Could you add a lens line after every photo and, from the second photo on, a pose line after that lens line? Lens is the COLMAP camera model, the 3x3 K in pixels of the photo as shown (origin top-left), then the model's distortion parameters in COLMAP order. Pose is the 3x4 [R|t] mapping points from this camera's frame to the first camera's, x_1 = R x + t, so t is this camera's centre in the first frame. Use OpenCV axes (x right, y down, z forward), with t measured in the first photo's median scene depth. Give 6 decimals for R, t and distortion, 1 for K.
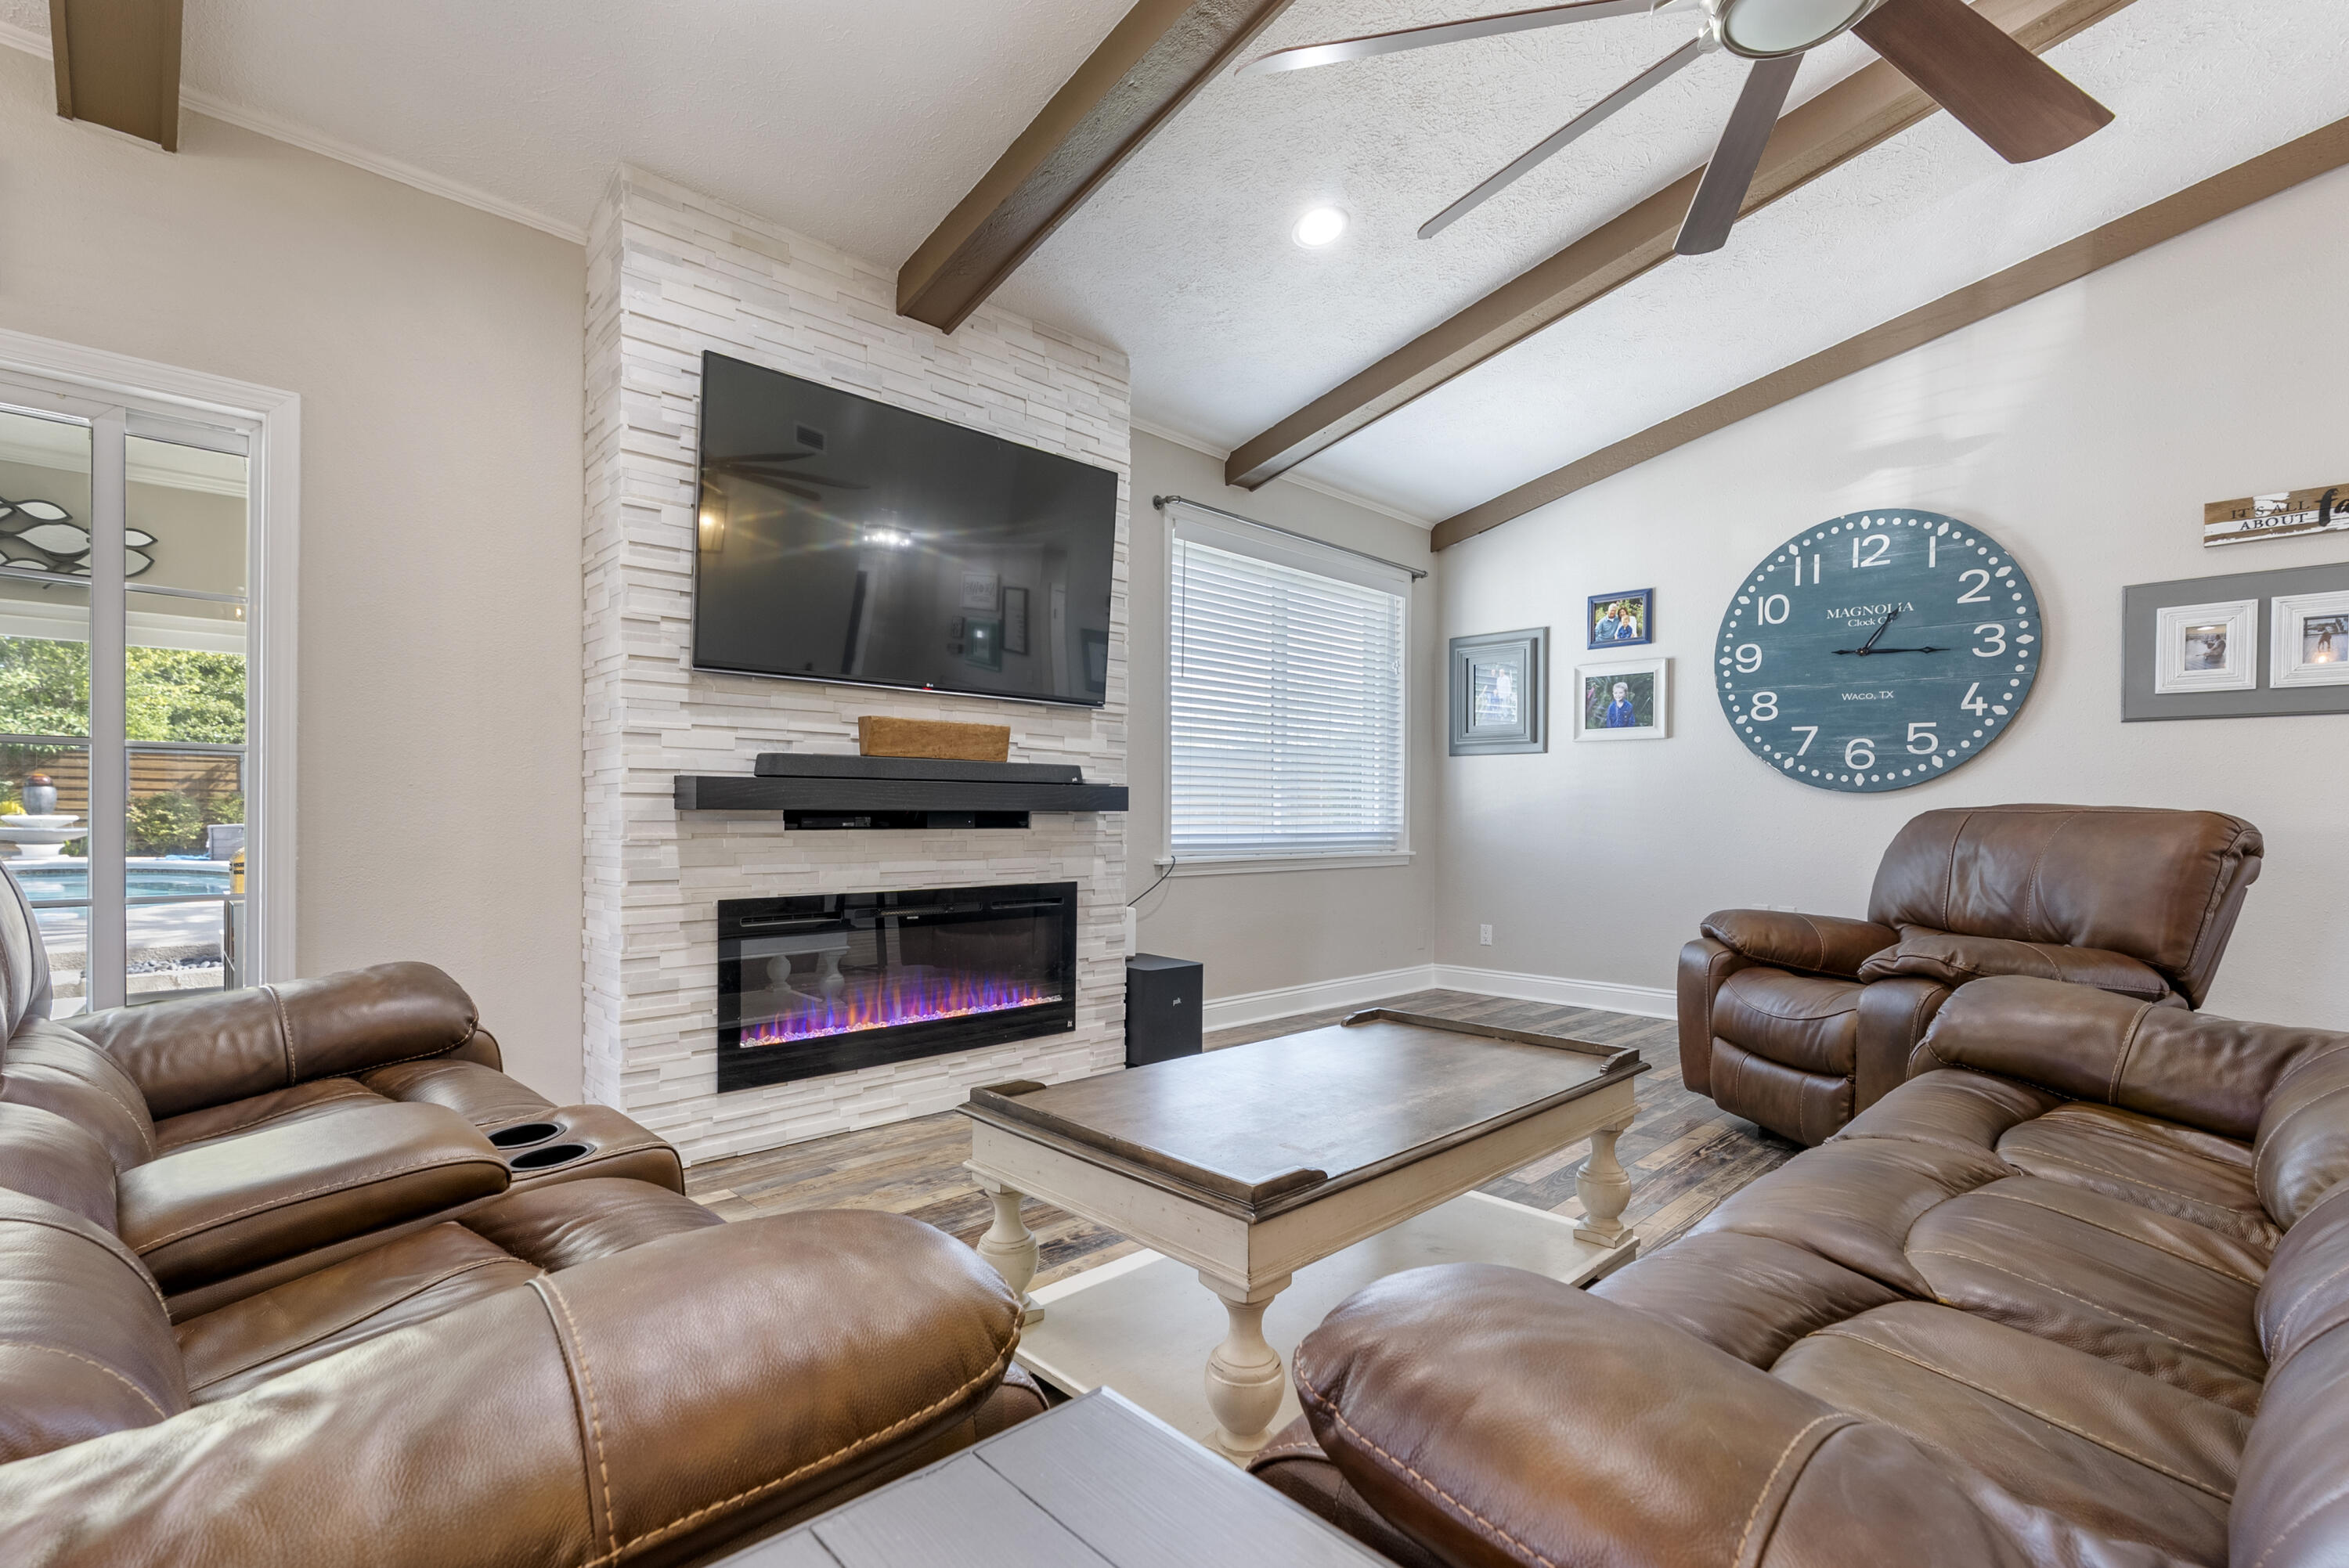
lens RADIAL K [[1061.6, 0, 1182.7], [0, 1061.6, 816.4], [0, 0, 1]] dist [-0.000155, 0.001215]
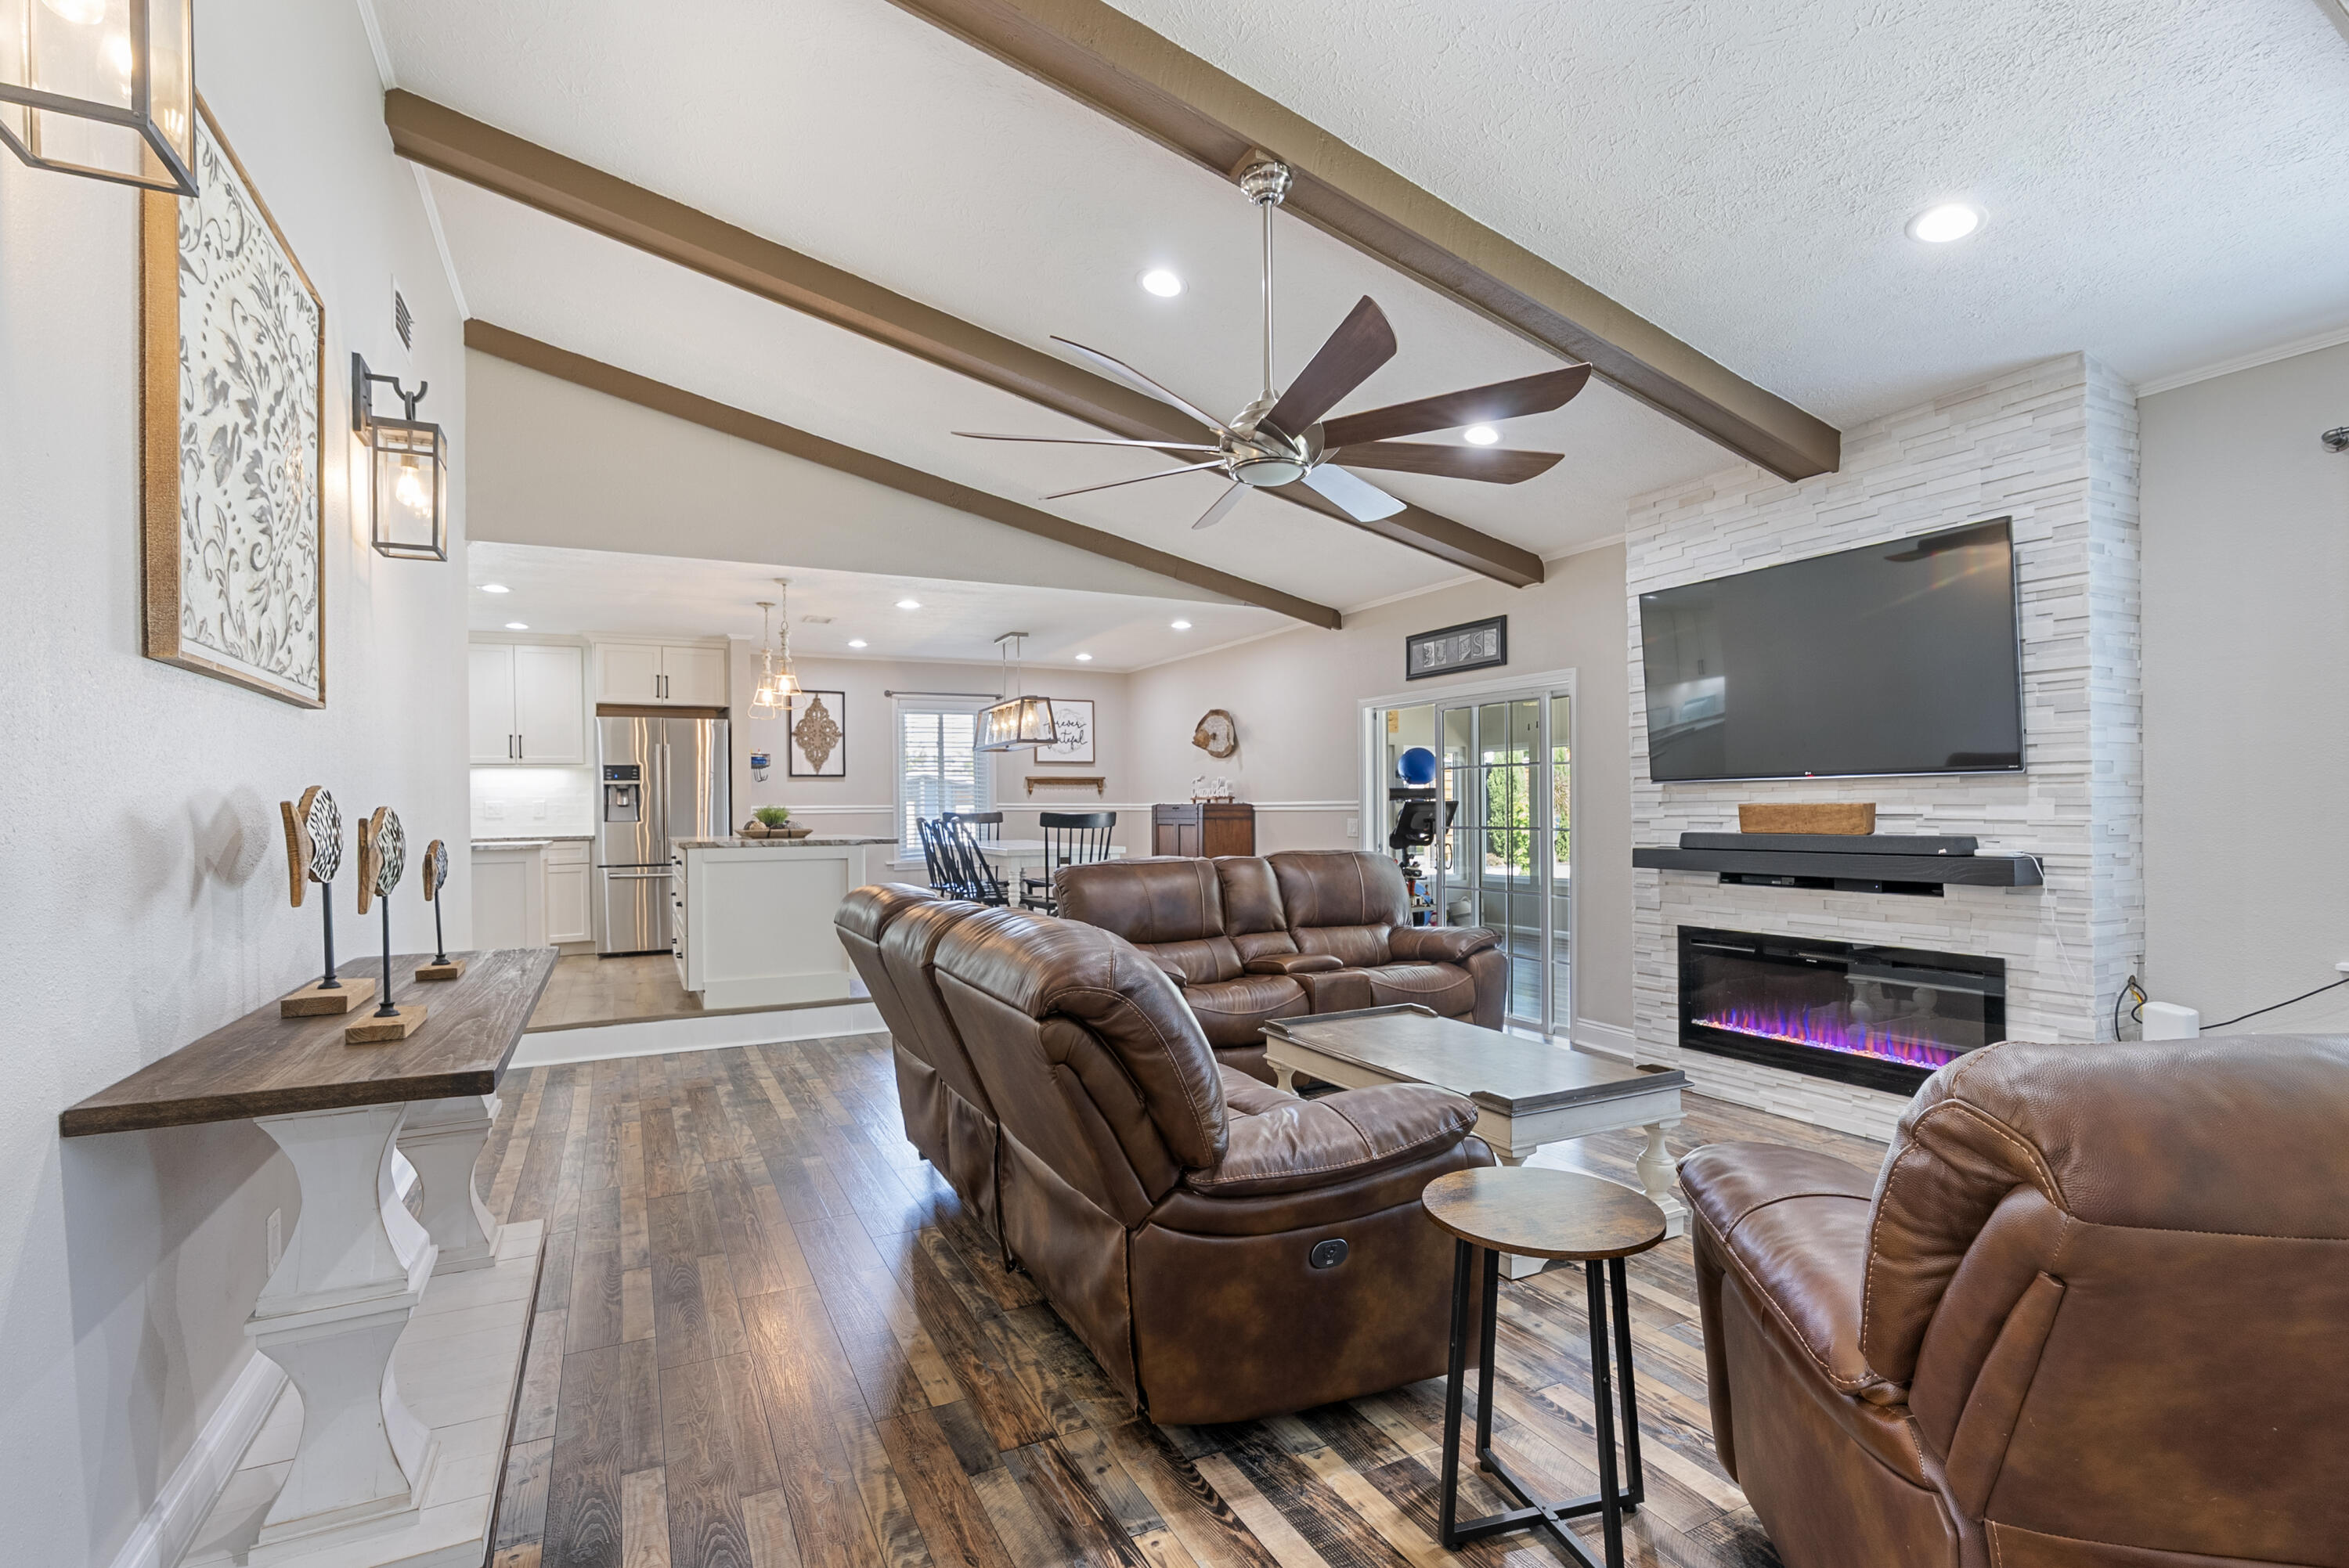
lens RADIAL K [[1072.8, 0, 1180.8], [0, 1072.8, 789.1], [0, 0, 1]] dist [-0.003709, 0.001068]
pose [[-0.282433, -0.022080, -0.959033, 0.922337], [0.002060, 0.999719, -0.023623, -0.061426], [0.959285, -0.008647, -0.282308, 0.518066]]
